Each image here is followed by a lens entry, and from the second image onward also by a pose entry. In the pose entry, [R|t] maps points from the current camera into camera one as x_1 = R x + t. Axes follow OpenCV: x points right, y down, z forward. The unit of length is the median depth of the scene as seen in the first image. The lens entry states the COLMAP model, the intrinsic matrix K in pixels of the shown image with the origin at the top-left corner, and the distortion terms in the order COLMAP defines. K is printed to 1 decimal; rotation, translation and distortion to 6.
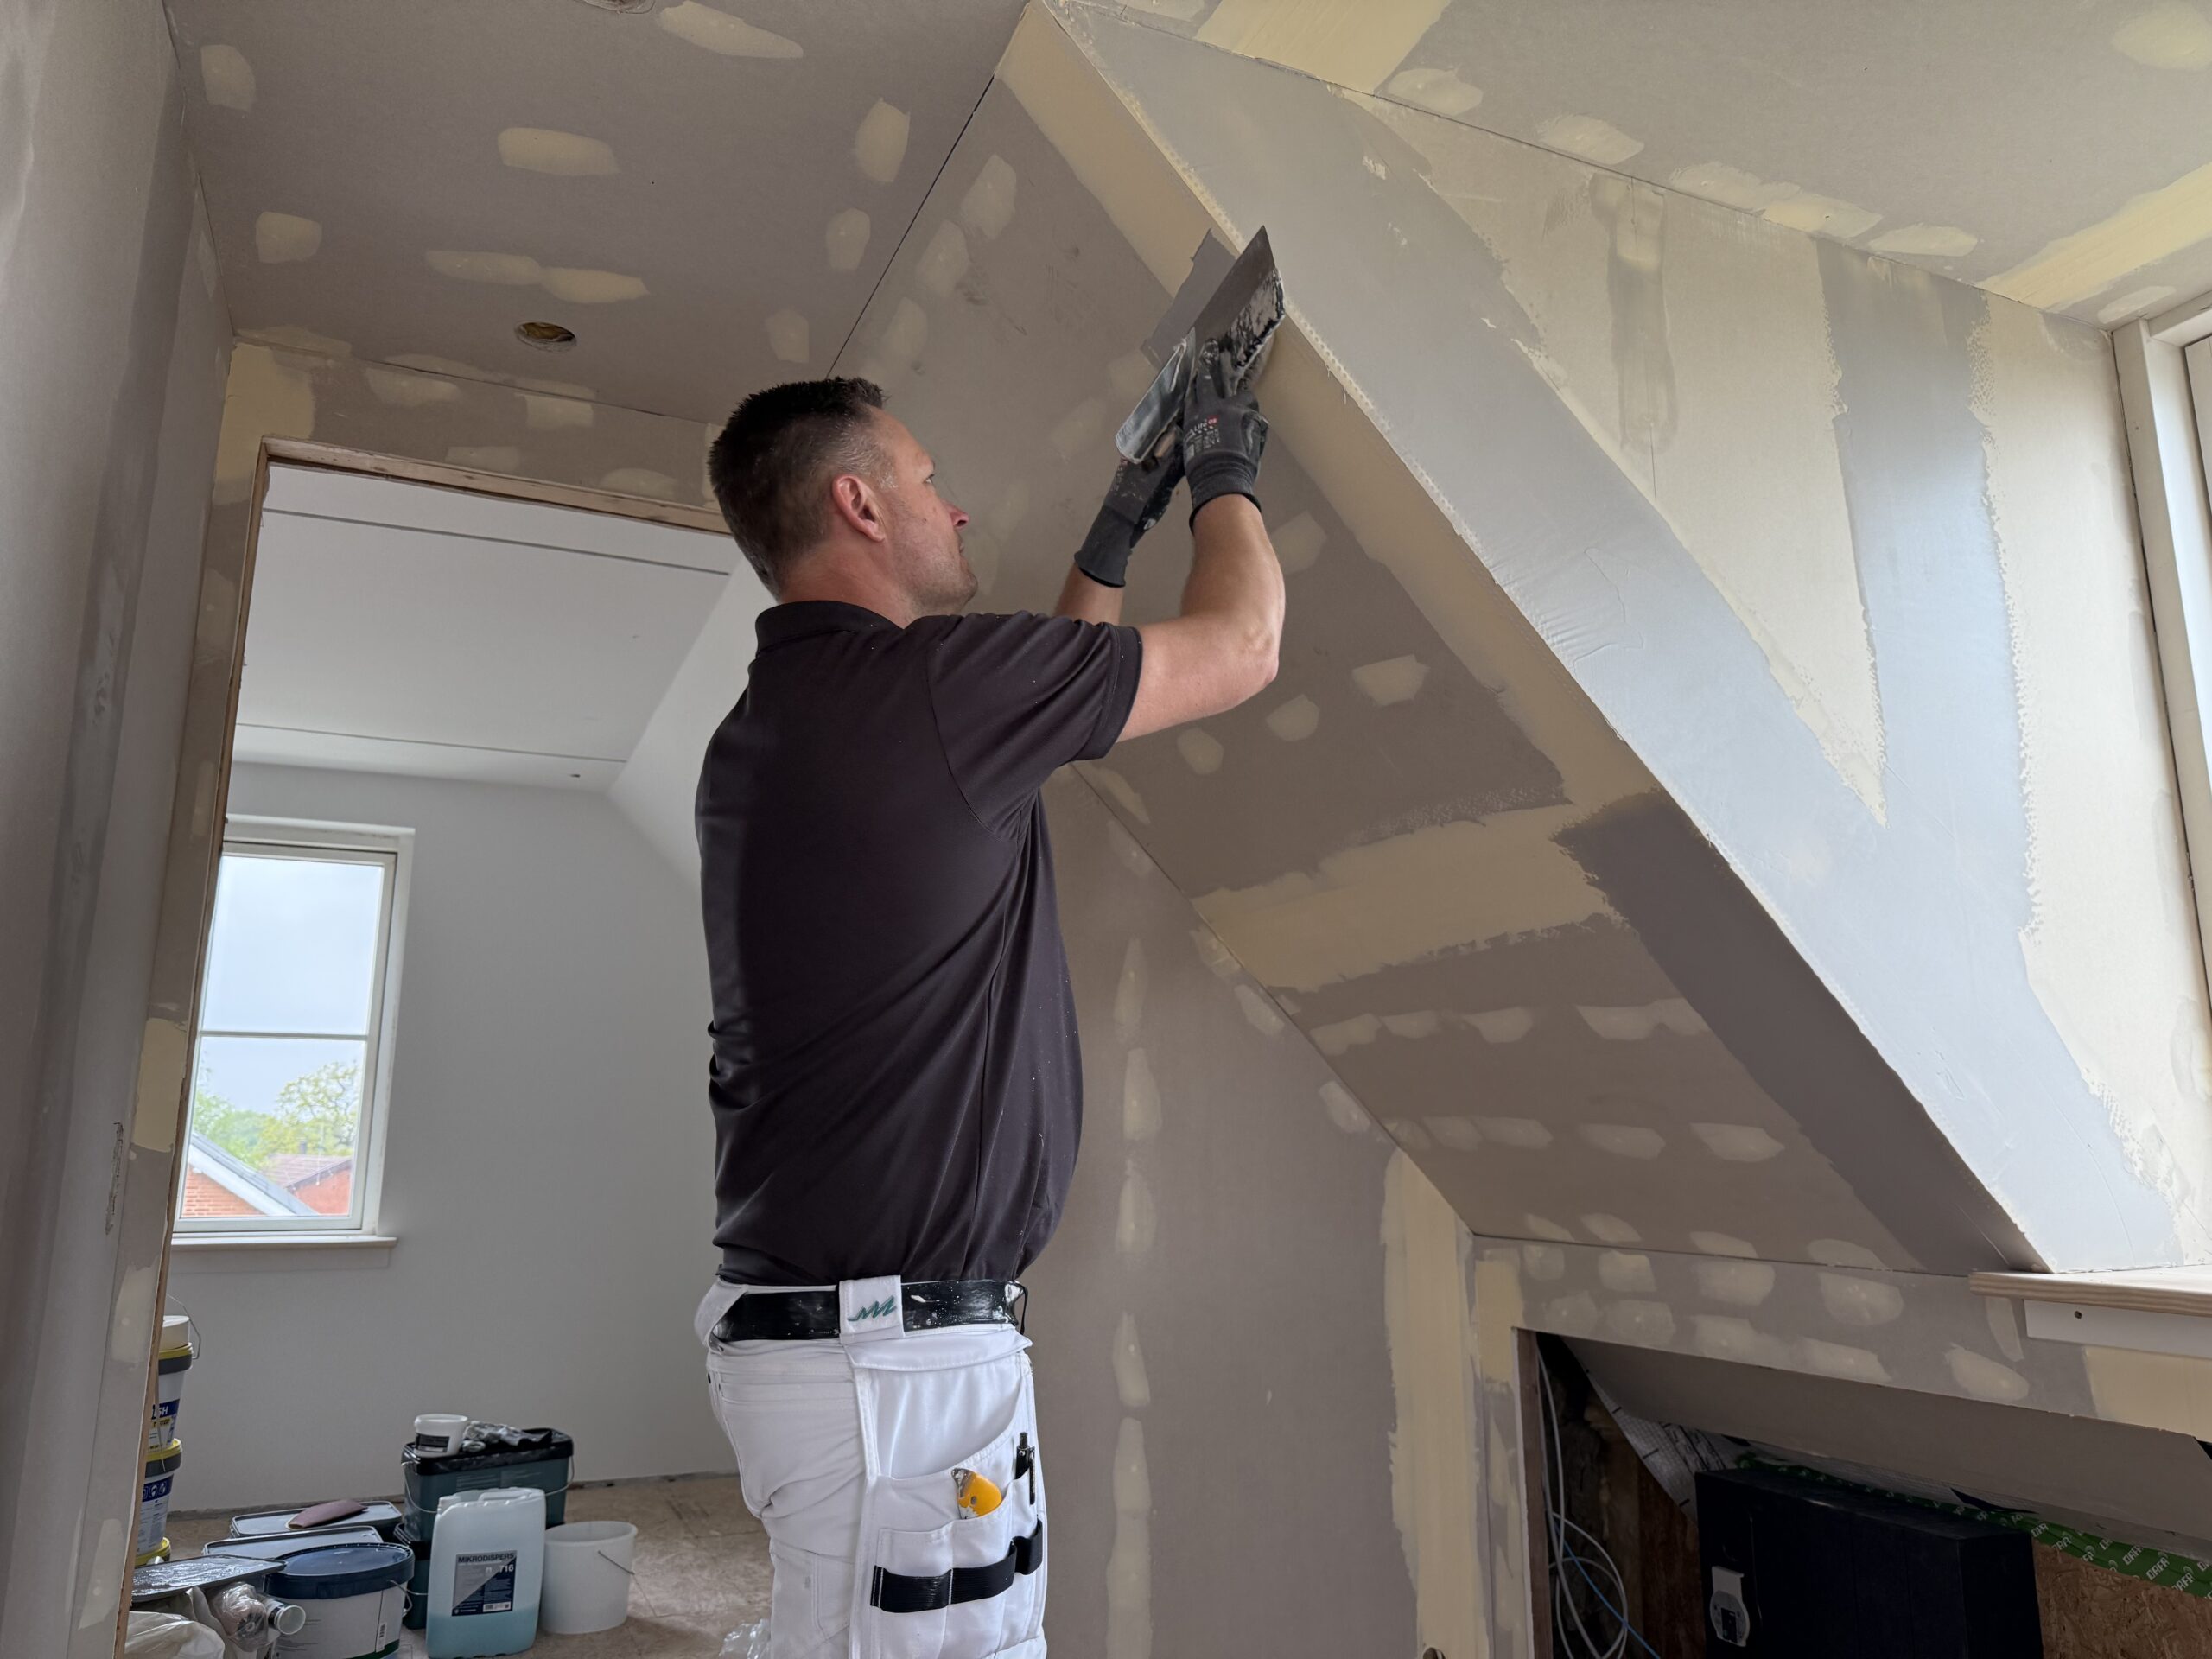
lens RADIAL K [[1572.6, 0, 1103.6], [0, 1572.6, 802.3], [0, 0, 1]] dist [0.049094, -0.064914]
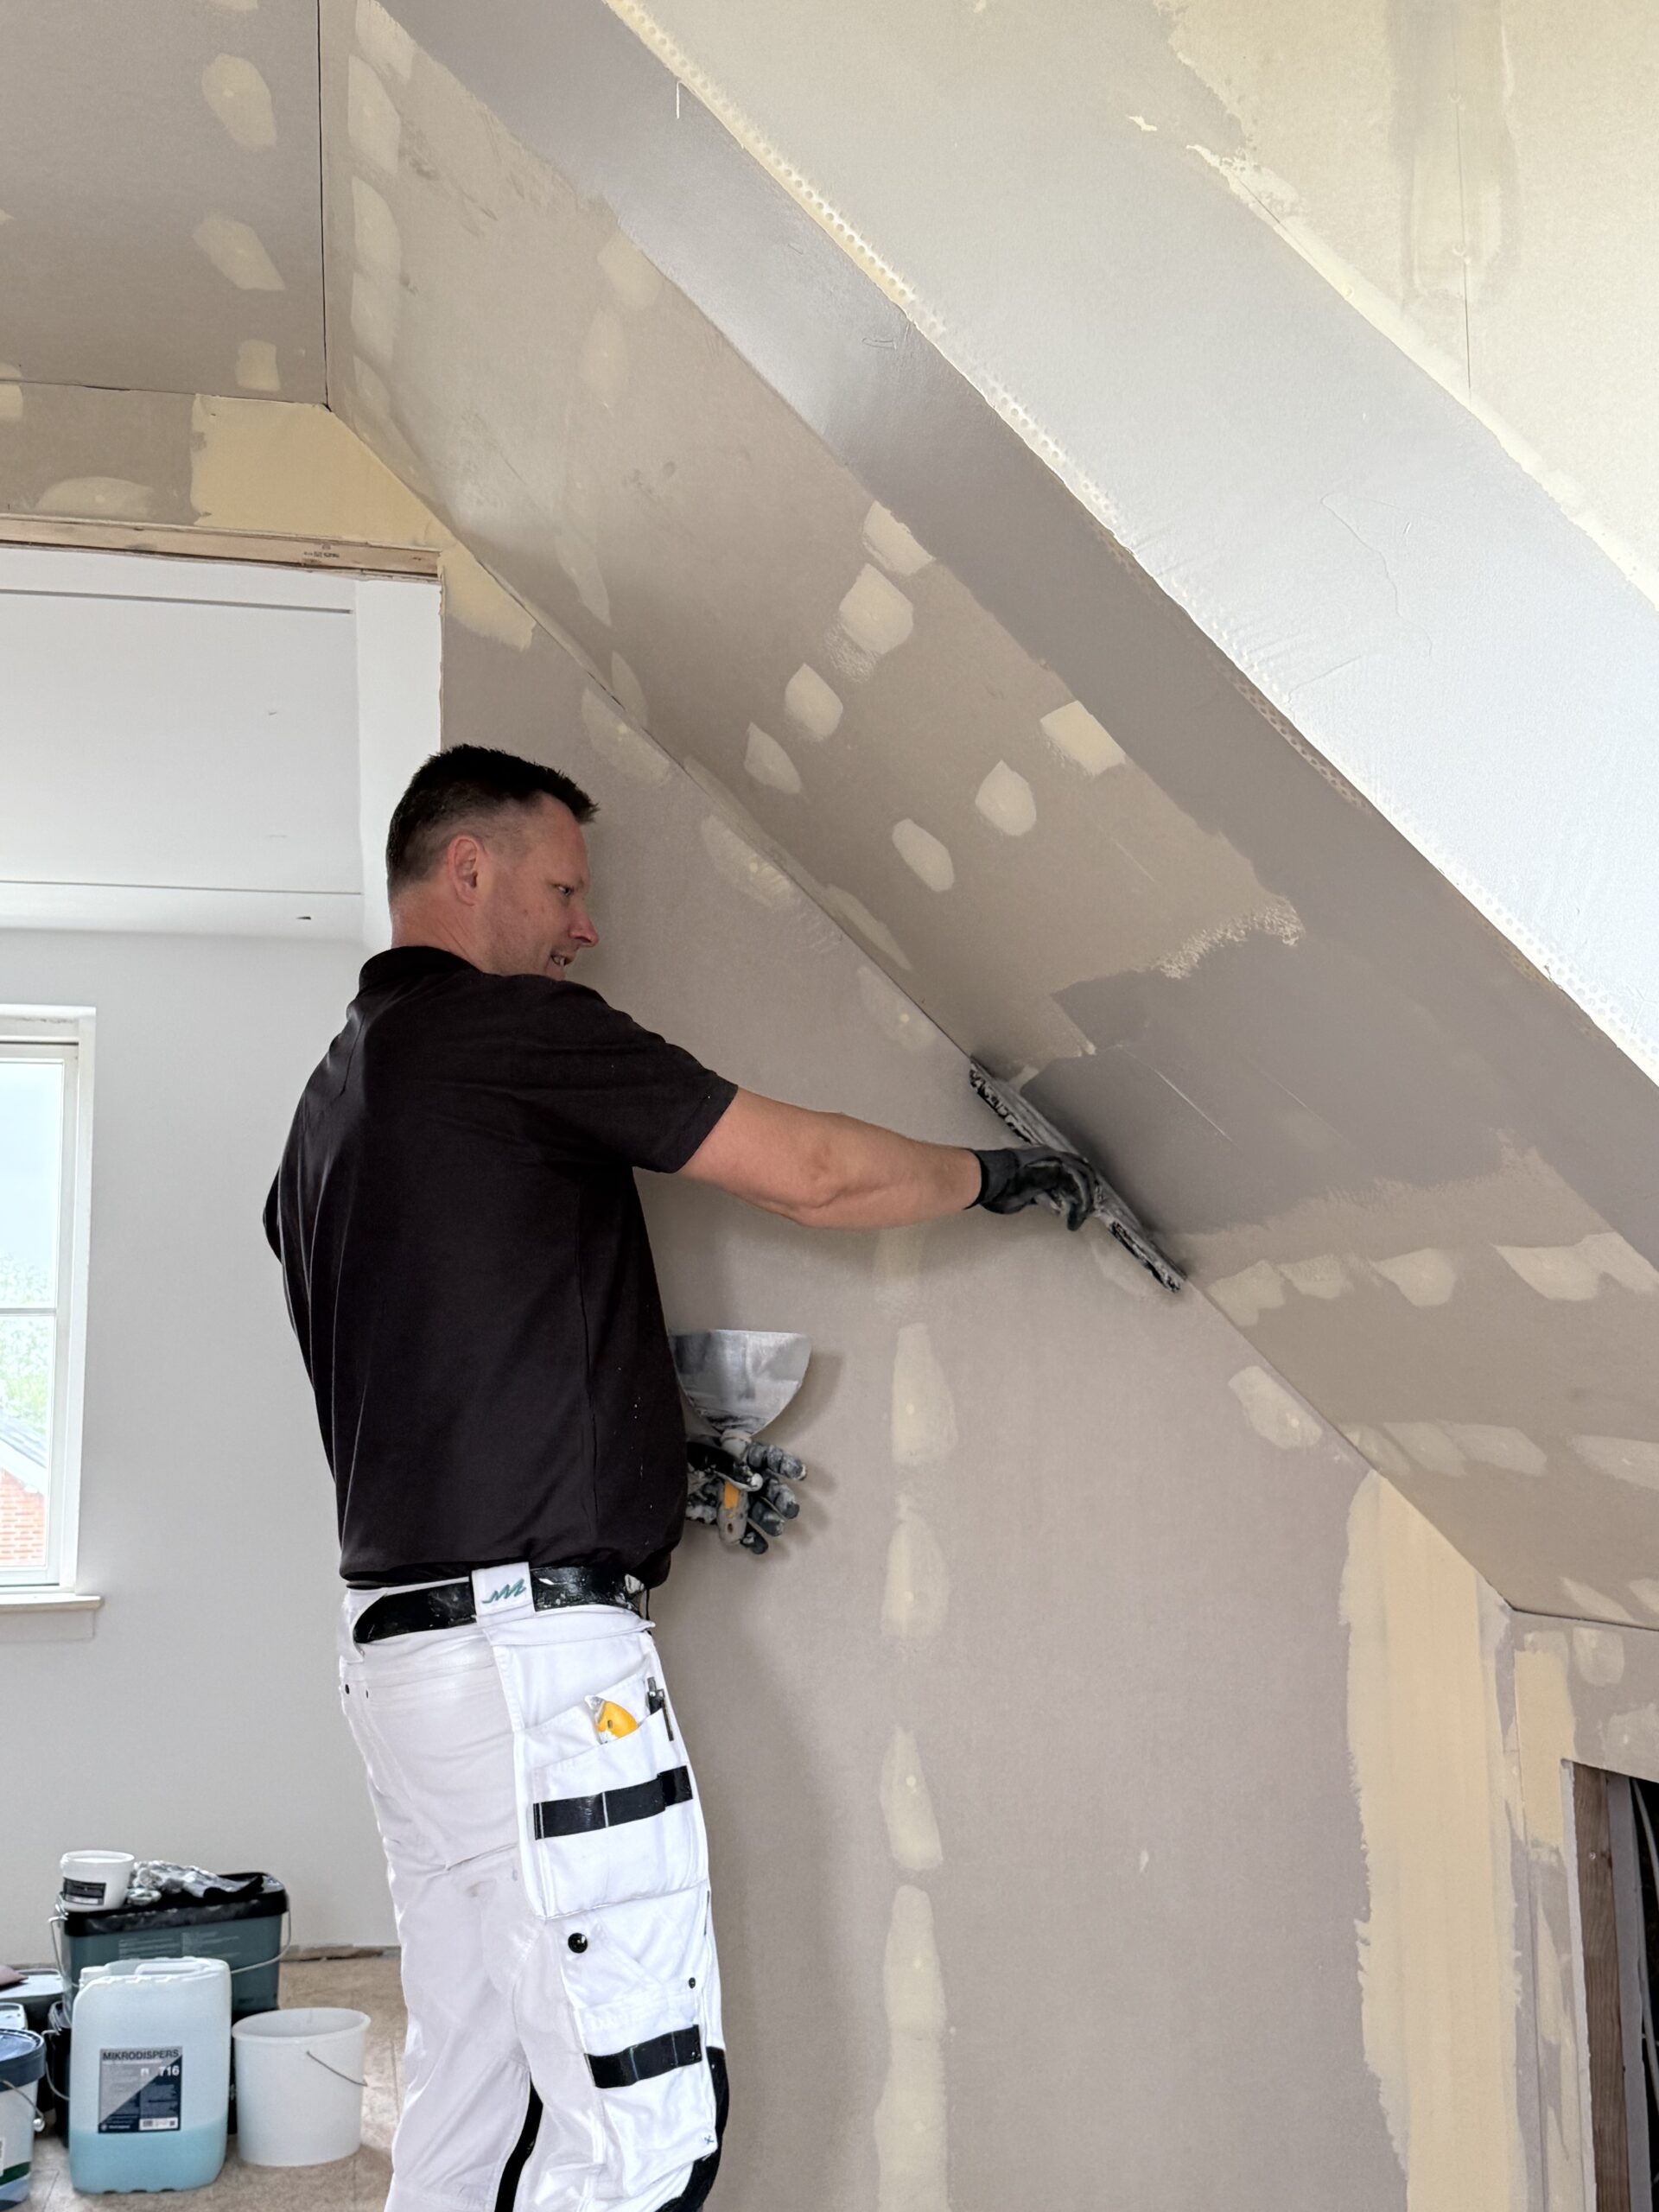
lens RADIAL K [[2528.5, 0, 829.5], [0, 2528.5, 1106.0], [0, 0, 1]] dist [0.059260, -0.012609]
pose [[0.973636, -0.042109, -0.224187, 0.210356], [0.060650, 0.995226, 0.076466, -0.010568], [0.219897, -0.088047, 0.971542, 0.007124]]
